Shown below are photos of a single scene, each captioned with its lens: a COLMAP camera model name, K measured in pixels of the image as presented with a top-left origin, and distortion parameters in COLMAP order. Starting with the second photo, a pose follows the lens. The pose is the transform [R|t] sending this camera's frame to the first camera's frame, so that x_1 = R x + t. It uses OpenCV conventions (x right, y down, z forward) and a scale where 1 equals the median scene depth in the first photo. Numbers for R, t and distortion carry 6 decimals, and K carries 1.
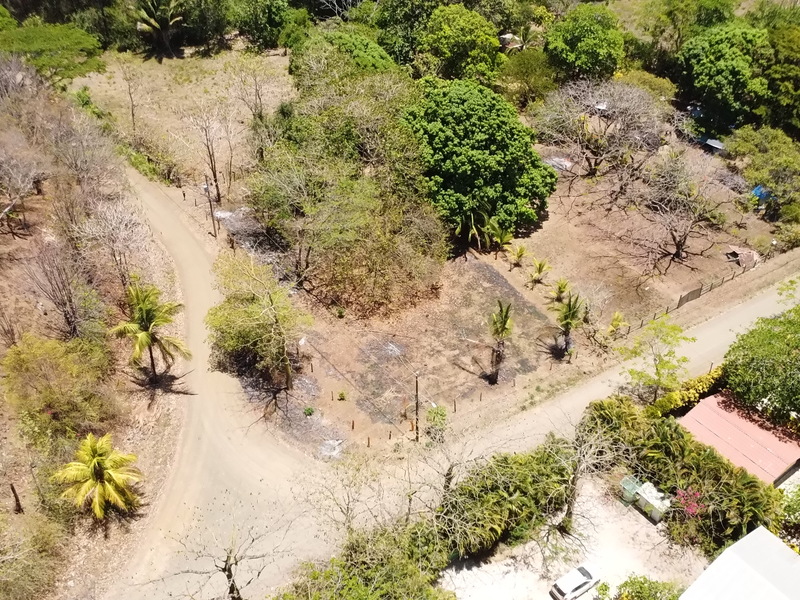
lens RADIAL K [[782.8, 0, 402.0], [0, 782.8, 301.9], [0, 0, 1]] dist [-0.022637, 0.000000]
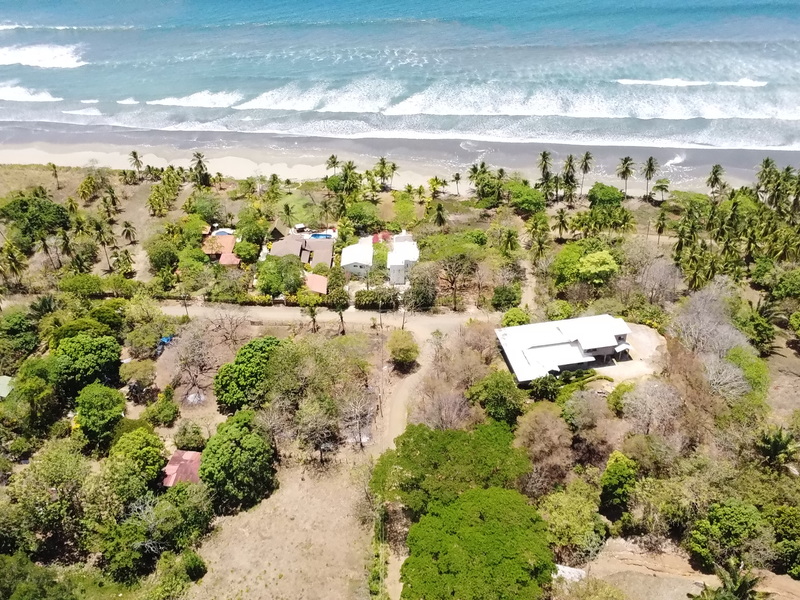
lens RADIAL K [[782.8, 0, 400.5], [0, 782.8, 298.3], [0, 0, 1]] dist [-0.022637, 0.000000]
pose [[-0.801105, -0.304586, 0.515227, -1.277456], [0.407910, 0.352105, 0.842396, -1.945289], [-0.437996, 0.885014, -0.157829, 1.073441]]
